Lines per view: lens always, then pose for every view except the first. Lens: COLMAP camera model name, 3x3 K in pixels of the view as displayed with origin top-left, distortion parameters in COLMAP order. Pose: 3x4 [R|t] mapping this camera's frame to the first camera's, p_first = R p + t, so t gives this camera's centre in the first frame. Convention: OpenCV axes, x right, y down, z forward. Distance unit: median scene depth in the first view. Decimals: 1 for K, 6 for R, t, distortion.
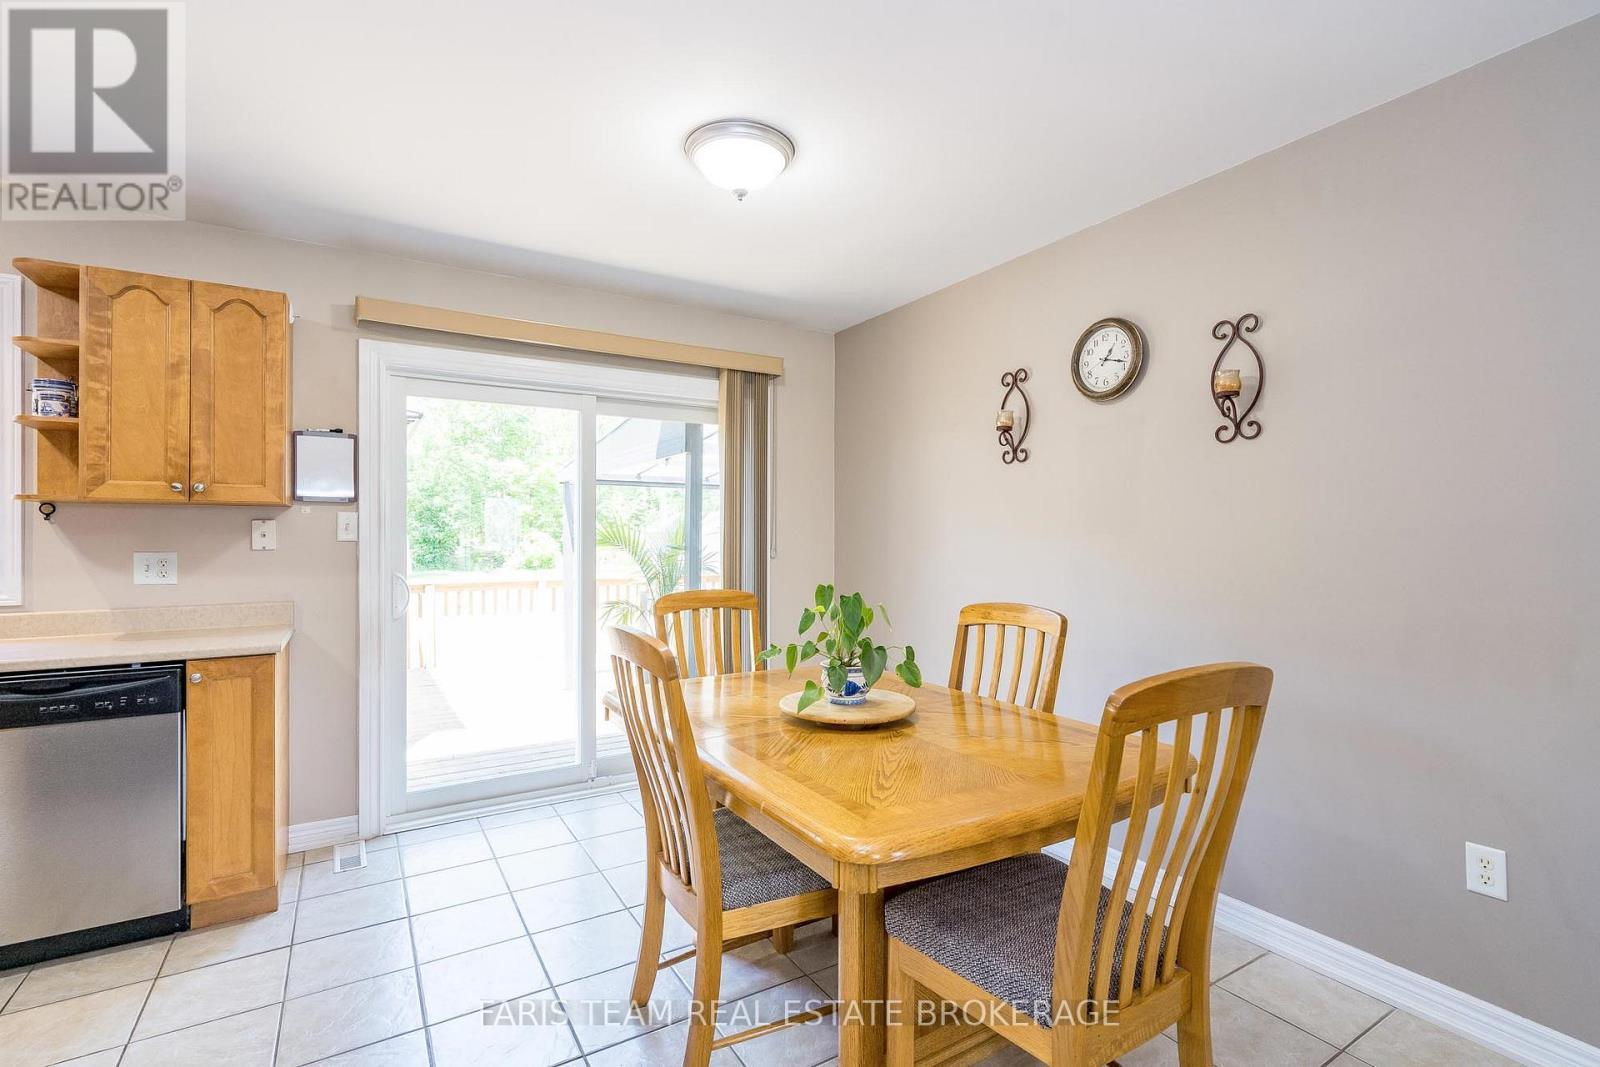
lens RADIAL K [[730.8, 0, 801.2], [0, 730.8, 530.6], [0, 0, 1]] dist [0.000748, -0.004074]
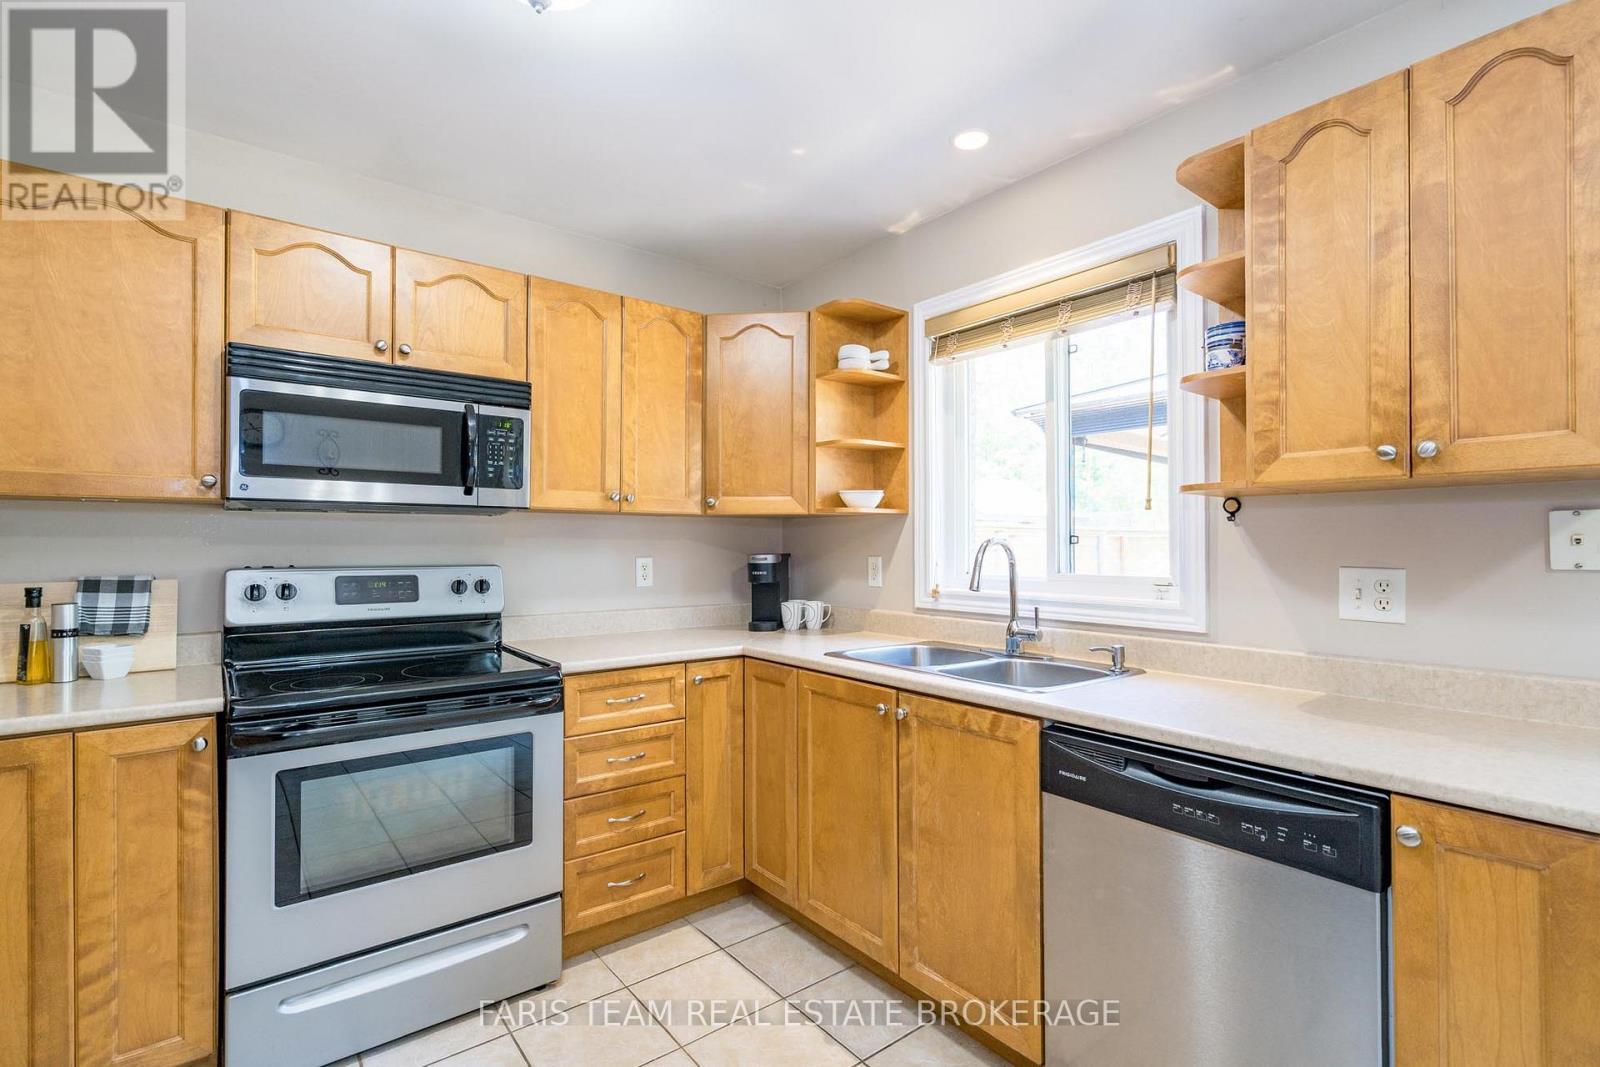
lens RADIAL K [[737.8, 0, 812.4], [0, 737.8, 537.9], [0, 0, 1]] dist [0.000869, 0.001433]
pose [[0.119738, -0.007891, -0.992774, -0.350504], [0.007236, 0.999949, -0.007075, 0.005198], [0.992779, -0.006337, 0.119789, 0.495732]]
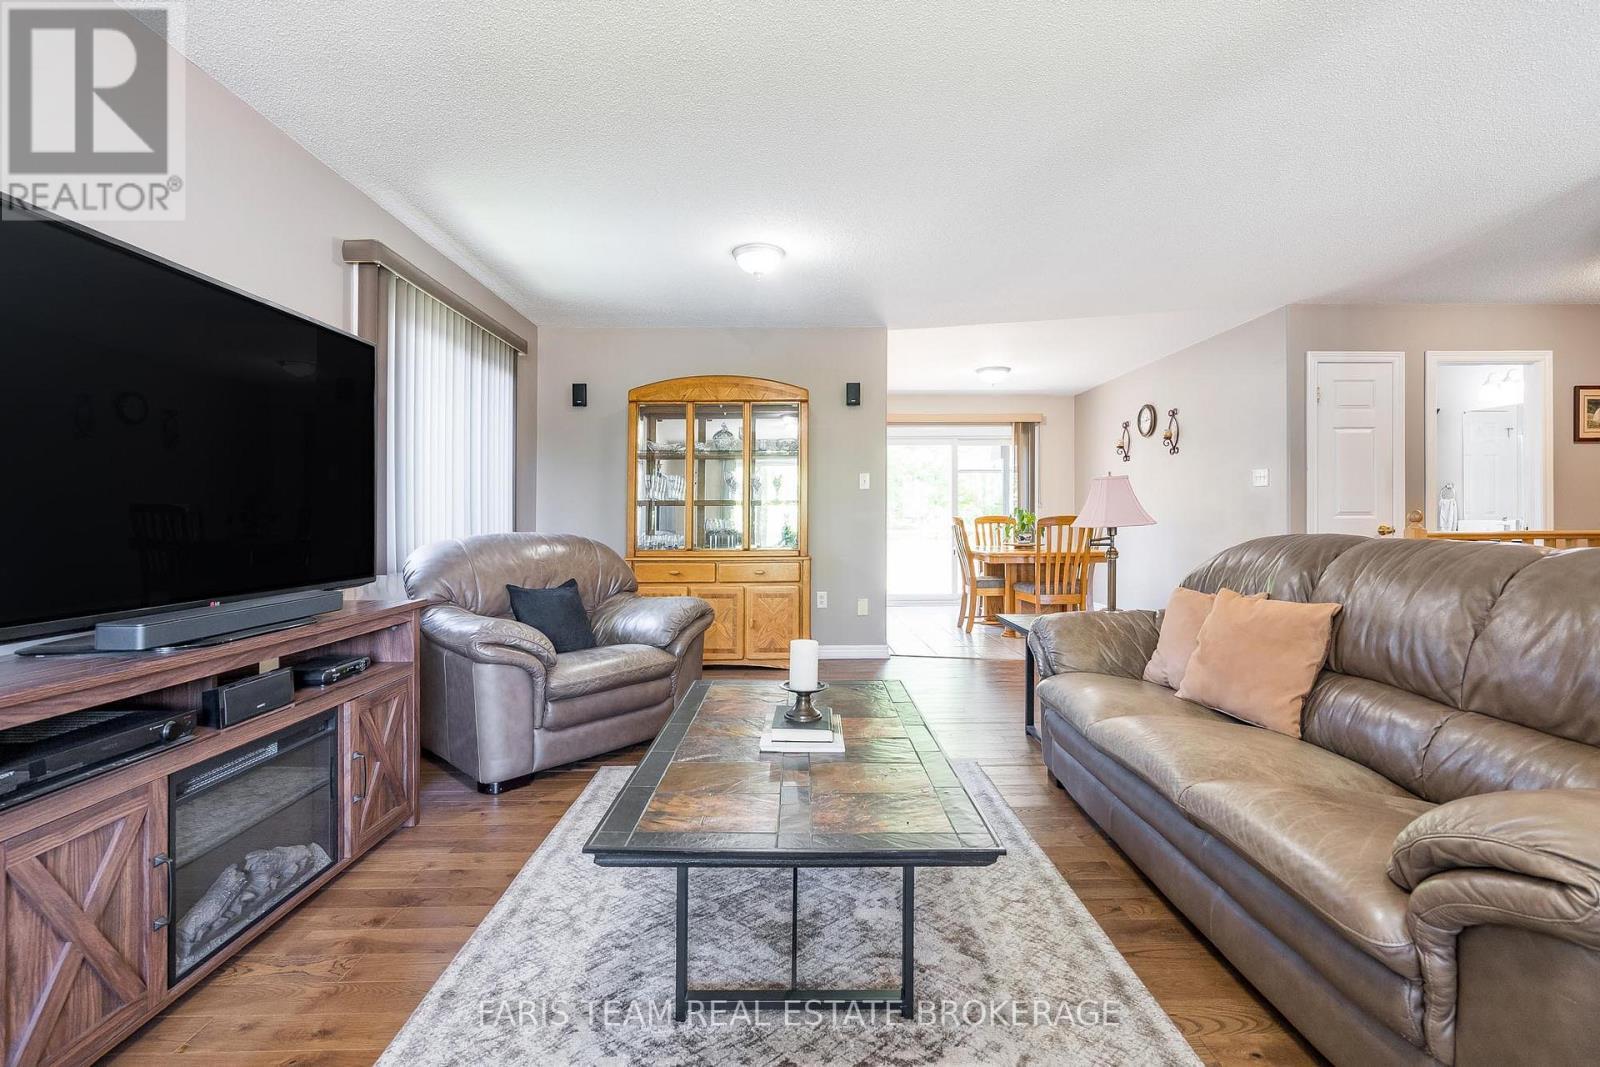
lens RADIAL K [[650.6, 0, 800.0], [0, 650.6, 511.2], [0, 0, 1]] dist [0.000427, 0.000164]
pose [[0.847250, 0.003278, -0.531184, 0.651498], [-0.001252, 0.999991, 0.004175, 0.083438], [0.531193, -0.002872, 0.847246, -1.726343]]
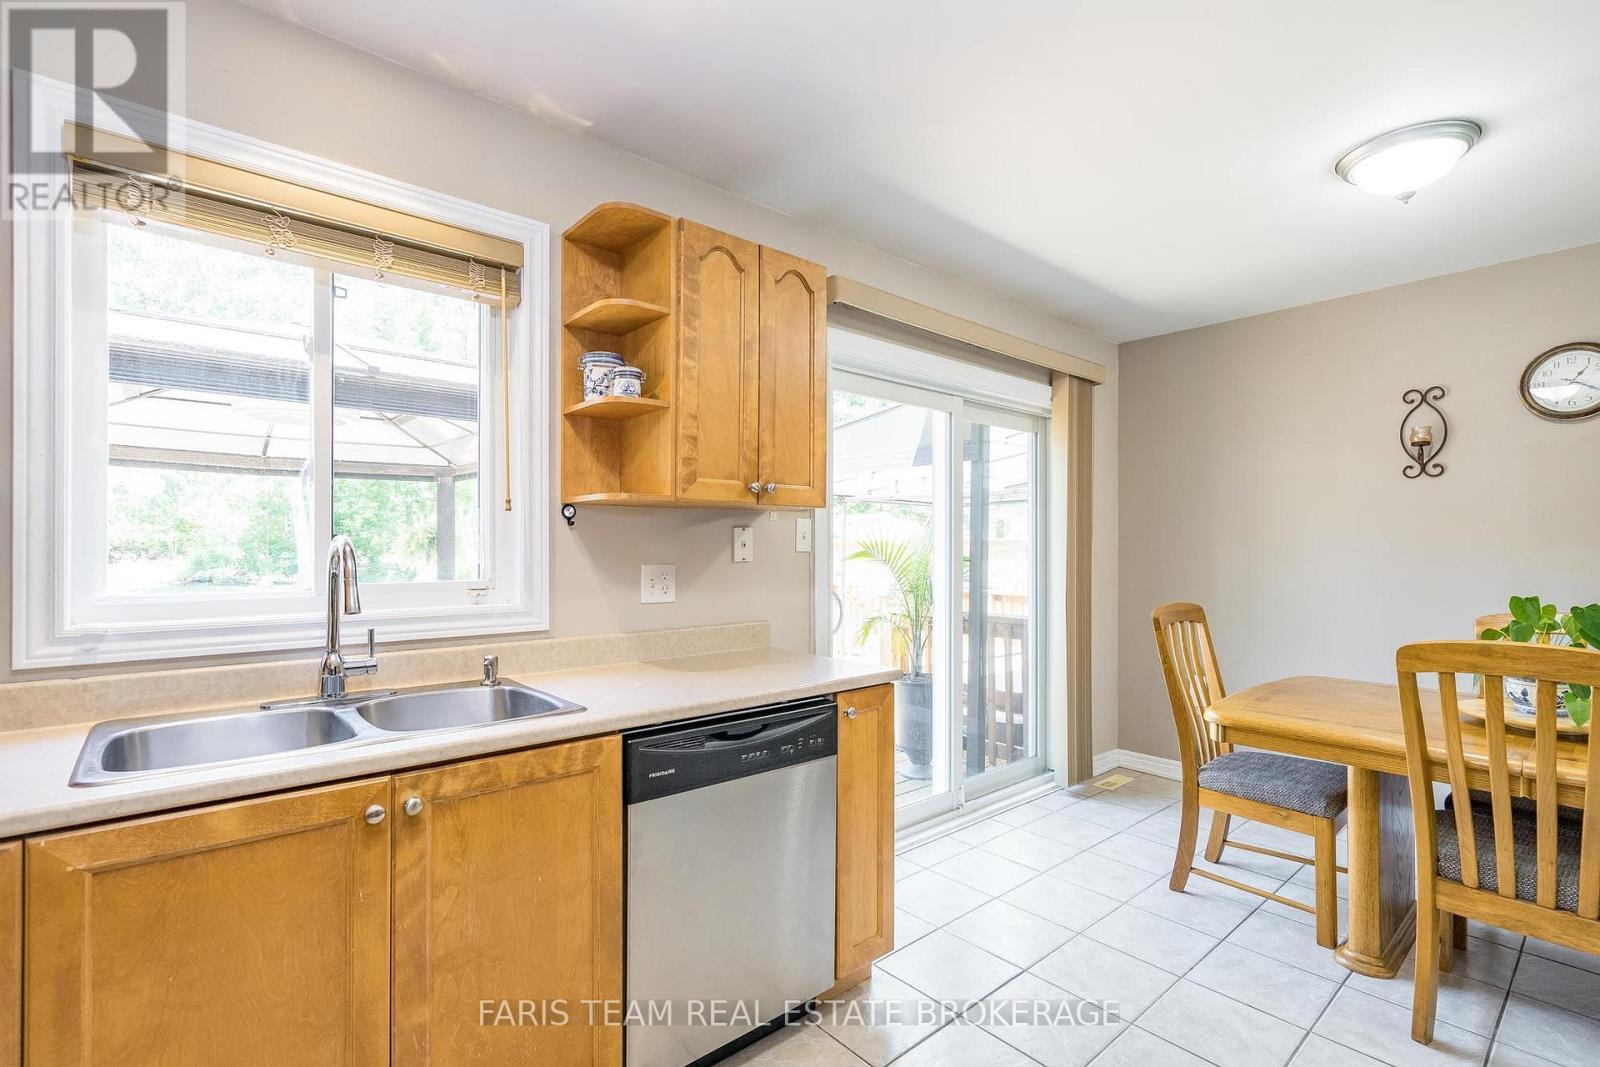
lens RADIAL K [[737.8, 0, 812.4], [0, 737.8, 537.9], [0, 0, 1]] dist [0.000869, 0.001433]
pose [[0.986251, 0.004859, 0.165183, -0.914488], [-0.004006, 0.999977, -0.005495, 0.003133], [-0.165205, 0.004758, 0.986248, 0.142370]]
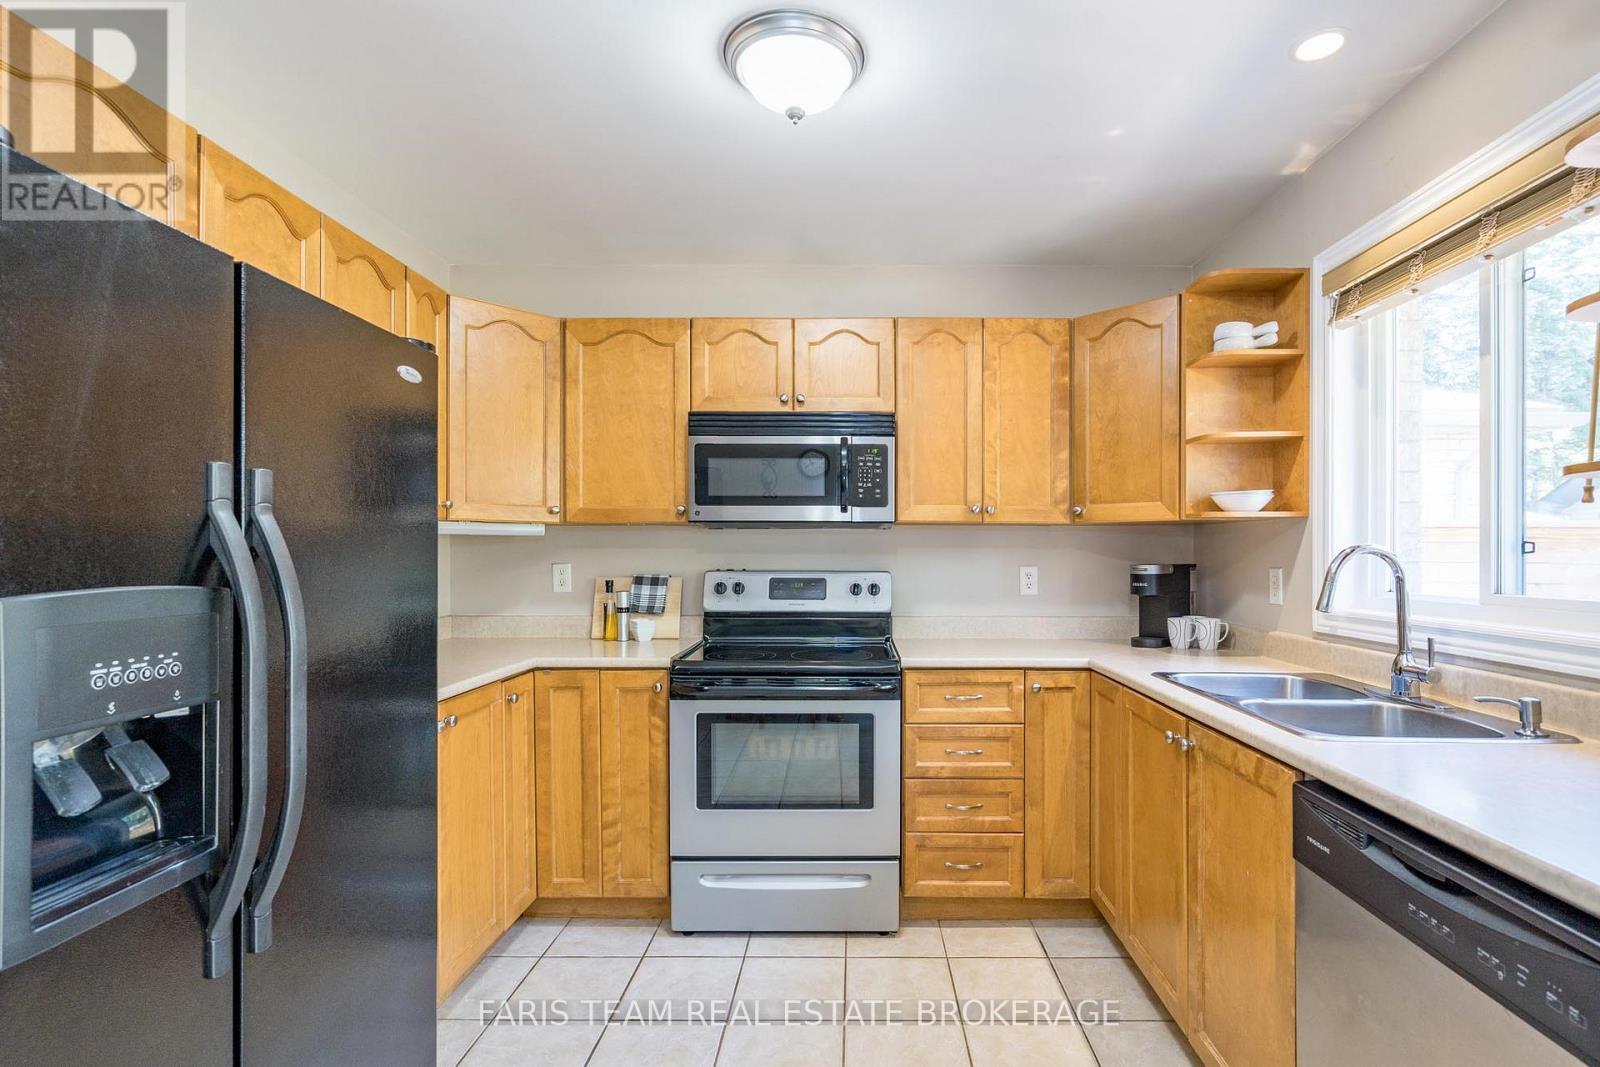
lens RADIAL K [[759.8, 0, 861.4], [0, 759.8, 557.5], [0, 0, 1]] dist [-0.001853, 0.000313]
pose [[-0.520657, 0.003472, -0.853759, -0.352386], [0.005573, 0.999984, 0.000668, 0.008959], [0.853748, -0.004410, -0.520668, 0.786248]]
